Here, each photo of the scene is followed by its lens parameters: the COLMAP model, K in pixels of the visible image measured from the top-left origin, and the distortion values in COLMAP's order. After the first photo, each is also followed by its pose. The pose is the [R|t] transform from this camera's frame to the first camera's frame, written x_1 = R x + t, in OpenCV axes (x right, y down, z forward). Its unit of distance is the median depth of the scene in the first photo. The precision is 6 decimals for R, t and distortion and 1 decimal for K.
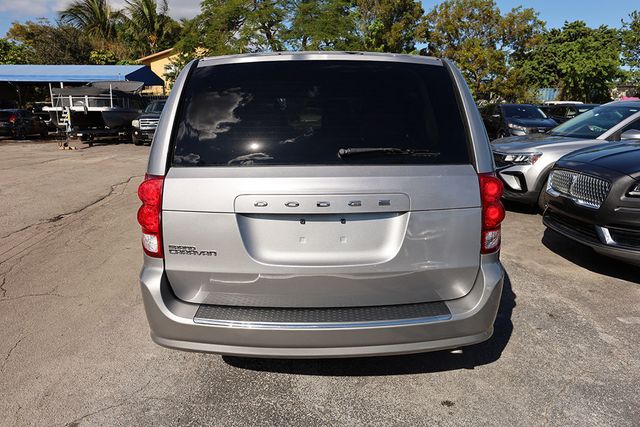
lens RADIAL K [[448.4, 0, 320.0], [0, 448.4, 213.5], [0, 0, 1]] dist [0.003389, -0.003590]
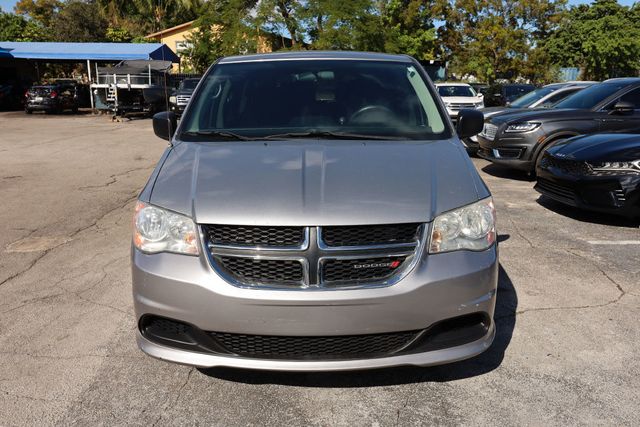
lens RADIAL K [[514.5, 0, 321.1], [0, 514.5, 212.7], [0, 0, 1]] dist [0.003221, -0.000398]
pose [[0.999808, 0.010330, -0.016669, -0.009278], [-0.010175, 0.999904, 0.009363, 0.032874], [0.016764, -0.009192, 0.999817, -0.139507]]
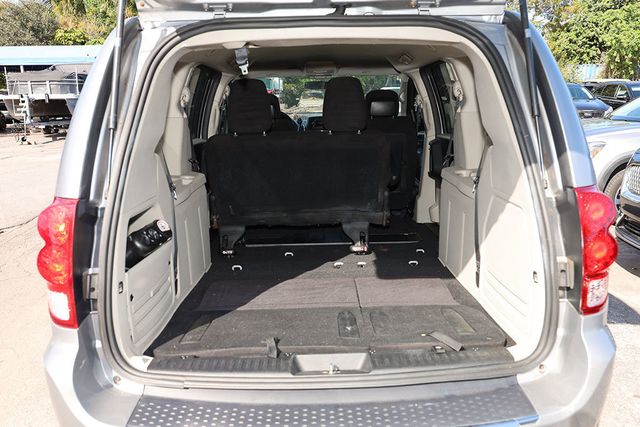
lens RADIAL K [[515.1, 0, 319.3], [0, 515.1, 210.3], [0, 0, 1]] dist [0.000460, 0.003458]
pose [[0.999863, -0.013402, -0.009749, -0.000109], [0.013361, 0.999902, -0.004198, -0.003399], [0.009804, 0.004067, 0.999944, 0.015169]]
